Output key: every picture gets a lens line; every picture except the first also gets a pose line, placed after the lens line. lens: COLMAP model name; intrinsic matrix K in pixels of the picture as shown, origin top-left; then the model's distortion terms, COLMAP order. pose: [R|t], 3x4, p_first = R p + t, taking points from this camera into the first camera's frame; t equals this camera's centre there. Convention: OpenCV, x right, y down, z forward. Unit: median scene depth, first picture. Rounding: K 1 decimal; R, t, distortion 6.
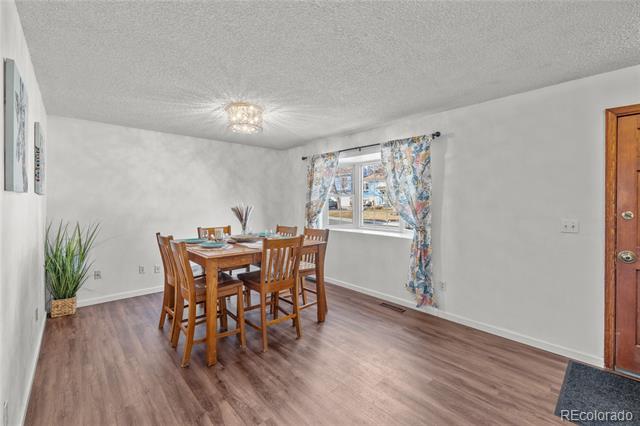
lens RADIAL K [[270.4, 0, 315.6], [0, 270.4, 201.0], [0, 0, 1]] dist [0.000221, 0.000191]
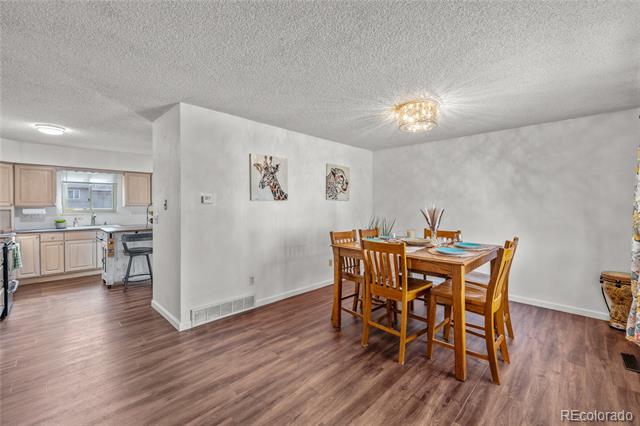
lens RADIAL K [[270.0, 0, 312.9], [0, 270.0, 205.7], [0, 0, 1]] dist [0.000997, 0.000175]
pose [[0.046949, 0.002884, -0.998893, 0.663528], [0.003264, 0.999990, 0.003041, 0.004711], [0.998892, -0.003403, 0.046939, 0.585456]]
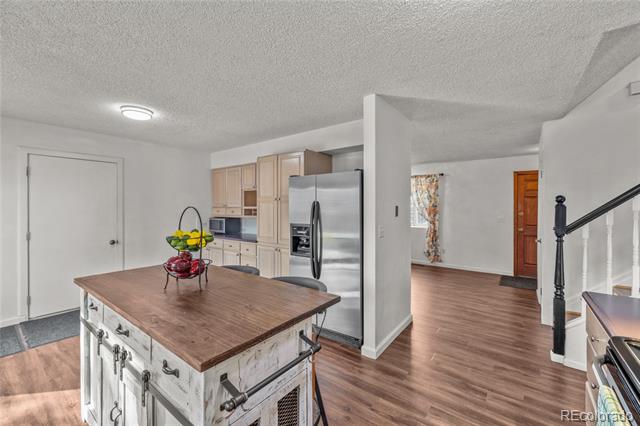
lens RADIAL K [[266.4, 0, 317.6], [0, 266.4, 204.0], [0, 0, 1]] dist [0.000440, -0.000030]
pose [[0.983597, 0.001177, 0.180377, -0.806576], [-0.000304, 0.999988, -0.004867, -0.019634], [-0.180381, 0.004732, 0.983586, -0.763892]]
